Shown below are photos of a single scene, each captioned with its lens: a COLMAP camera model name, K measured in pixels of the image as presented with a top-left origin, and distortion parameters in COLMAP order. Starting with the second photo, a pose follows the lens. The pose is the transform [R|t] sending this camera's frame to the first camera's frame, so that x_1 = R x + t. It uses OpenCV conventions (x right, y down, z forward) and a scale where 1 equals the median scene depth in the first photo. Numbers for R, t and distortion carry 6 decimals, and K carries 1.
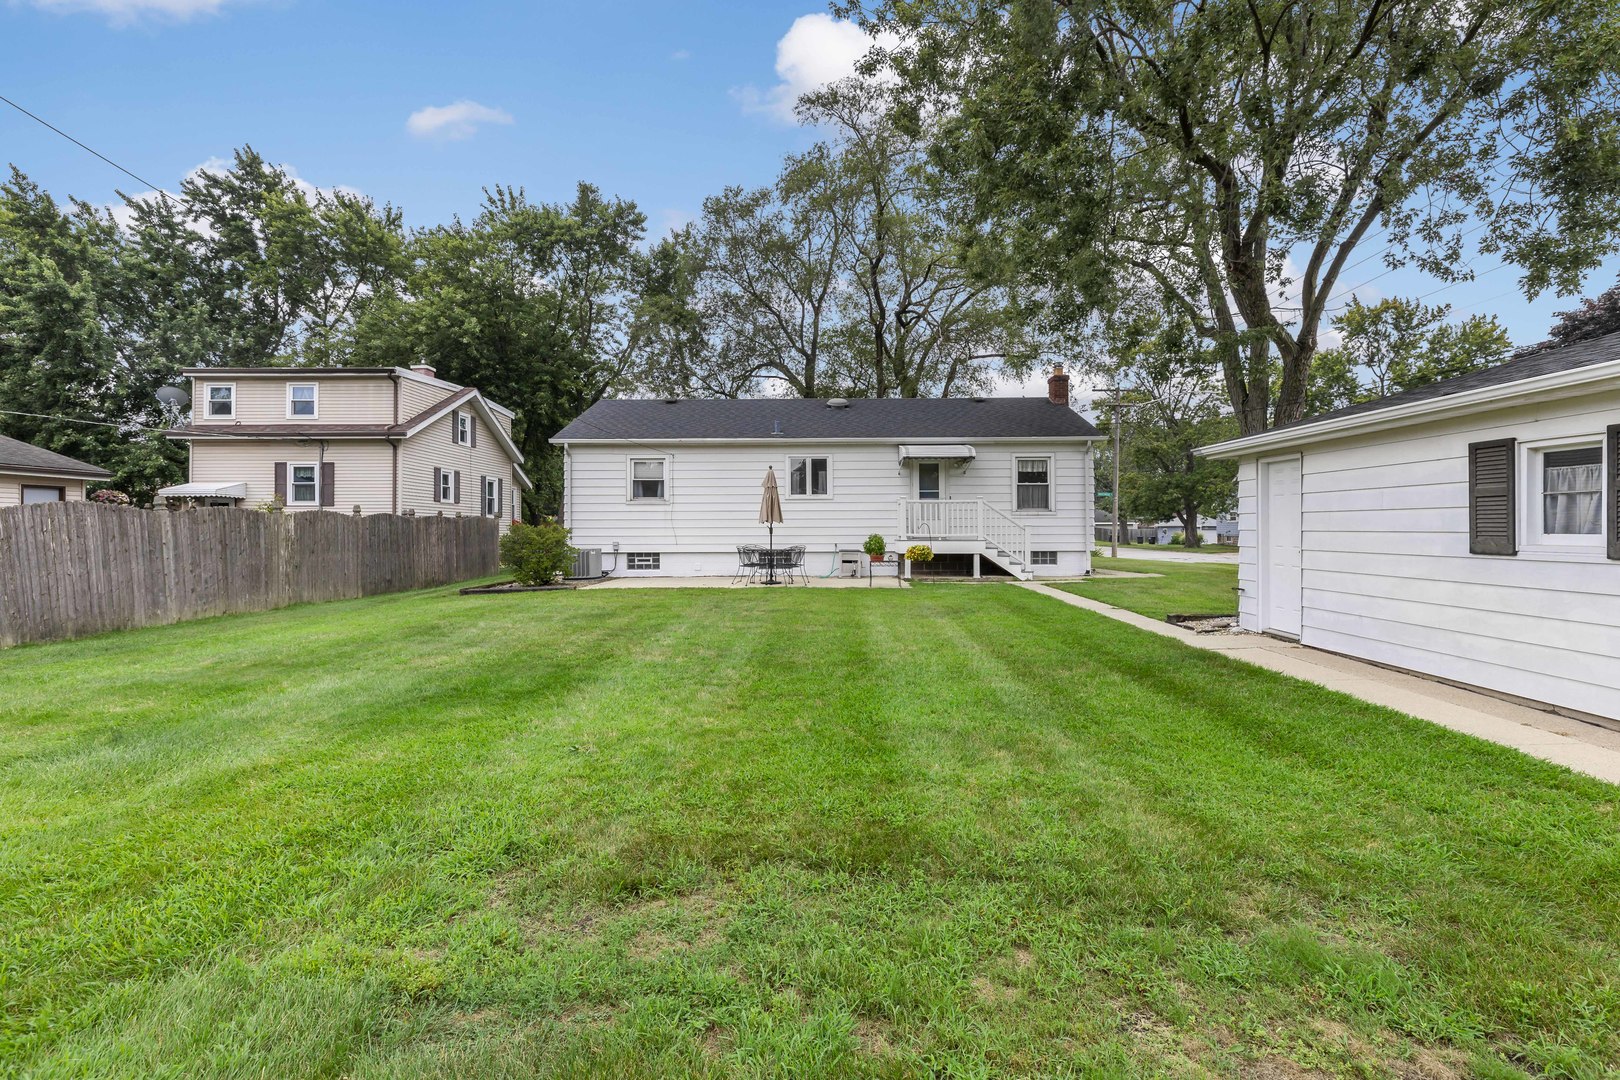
lens RADIAL K [[707.4, 0, 810.0], [0, 707.4, 540.0], [0, 0, 1]] dist [-0.001686, -0.000316]
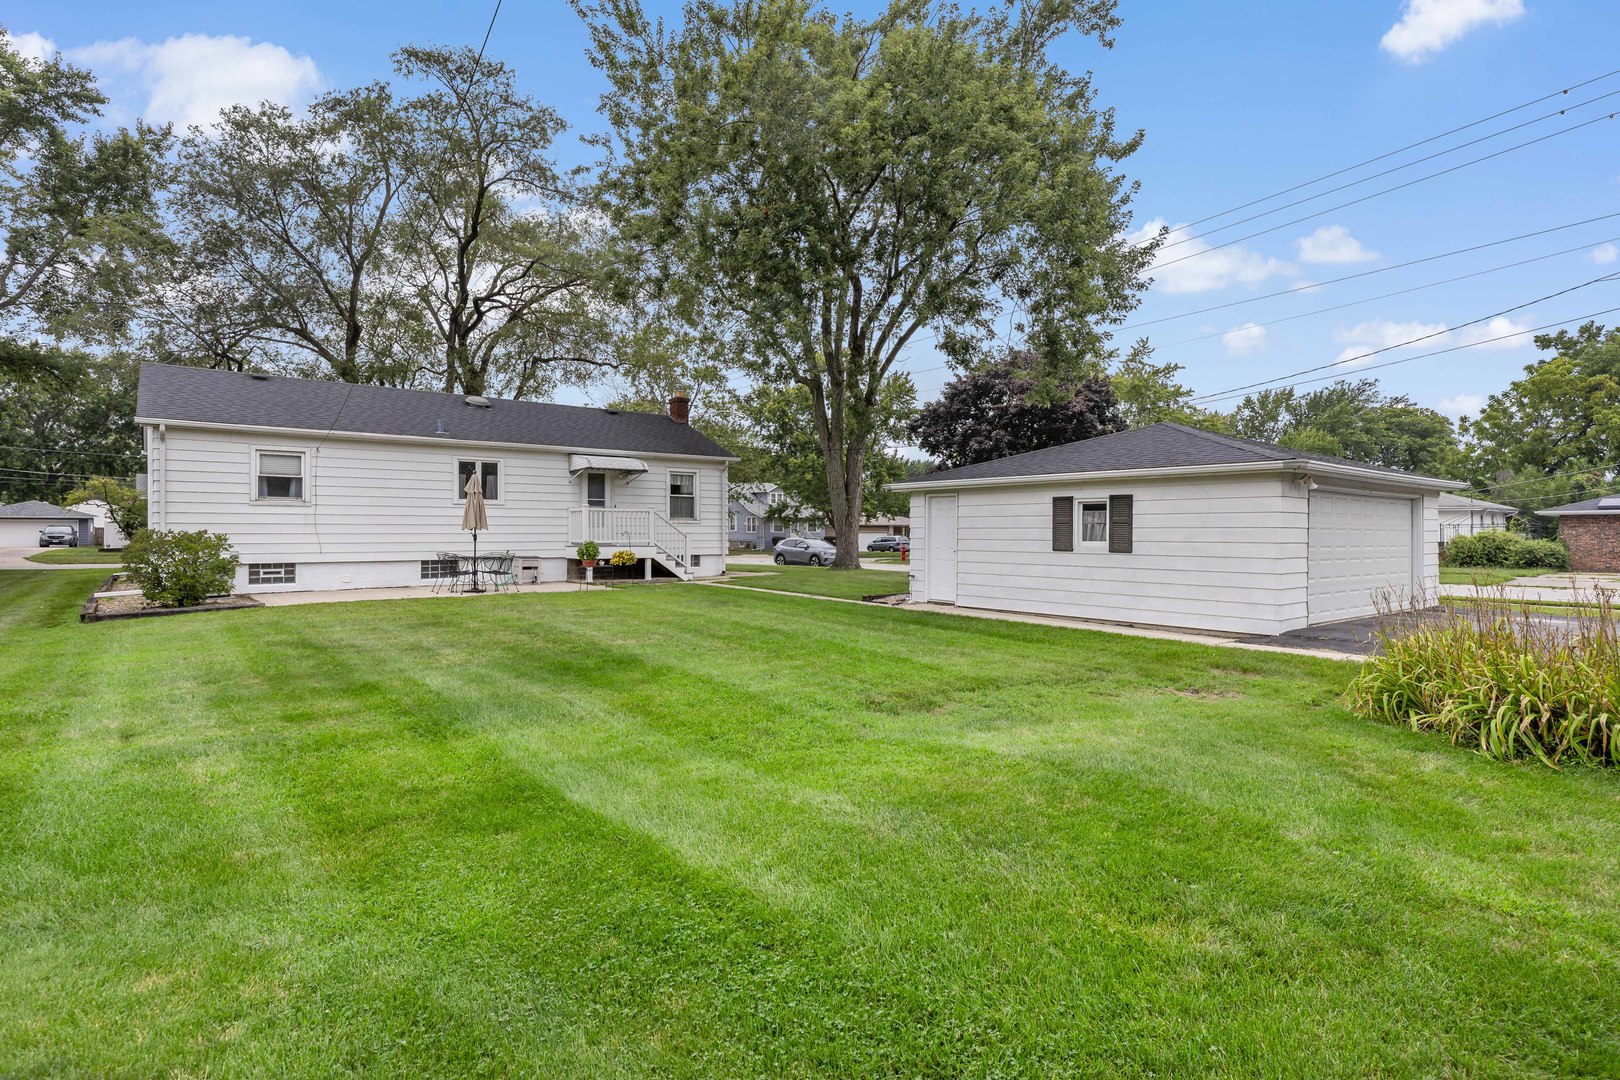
lens RADIAL K [[749.5, 0, 810.0], [0, 749.5, 540.0], [0, 0, 1]] dist [0.017733, -0.000190]
pose [[0.800325, -0.001336, 0.599564, -0.263087], [0.005545, 0.999971, -0.005173, -0.001477], [-0.599540, 0.007465, 0.800310, -0.089796]]
